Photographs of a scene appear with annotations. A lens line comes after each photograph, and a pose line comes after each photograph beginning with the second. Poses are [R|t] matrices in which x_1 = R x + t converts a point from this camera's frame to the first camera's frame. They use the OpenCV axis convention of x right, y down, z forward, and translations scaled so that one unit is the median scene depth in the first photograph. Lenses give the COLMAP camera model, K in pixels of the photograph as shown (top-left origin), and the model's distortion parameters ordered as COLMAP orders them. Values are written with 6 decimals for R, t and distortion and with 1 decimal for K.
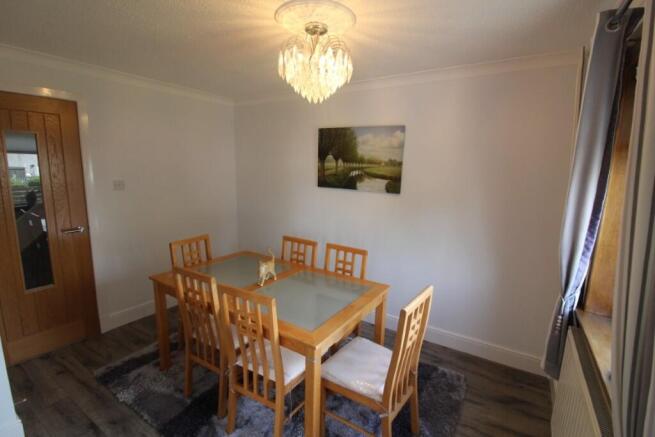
lens RADIAL K [[302.9, 0, 328.5], [0, 302.9, 216.2], [0, 0, 1]] dist [-0.013283, -0.003651]
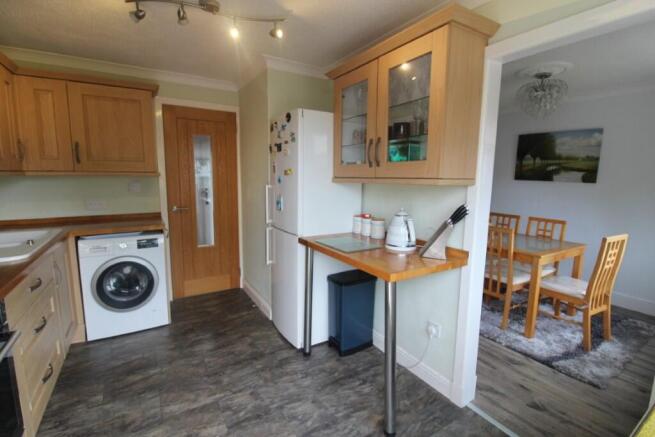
lens RADIAL K [[302.9, 0, 331.7], [0, 302.9, 217.4], [0, 0, 1]] dist [-0.013283, -0.003651]
pose [[0.898676, 0.050413, -0.435706, -0.193344], [-0.063632, 0.997848, -0.015792, 0.152164], [0.433972, 0.041917, 0.899951, -0.560920]]
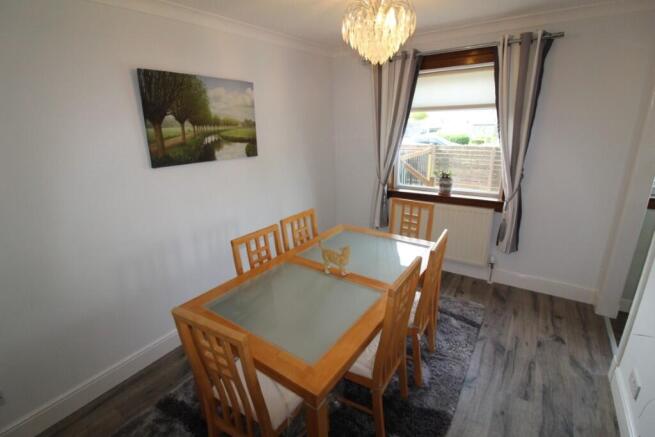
lens RADIAL K [[302.9, 0, 327.8], [0, 302.9, 216.1], [0, 0, 1]] dist [-0.013283, -0.003651]
pose [[0.033071, -0.320132, 0.946796, -0.723171], [0.194276, 0.931304, 0.308107, -0.144932], [-0.980389, 0.173750, 0.092993, 0.700118]]
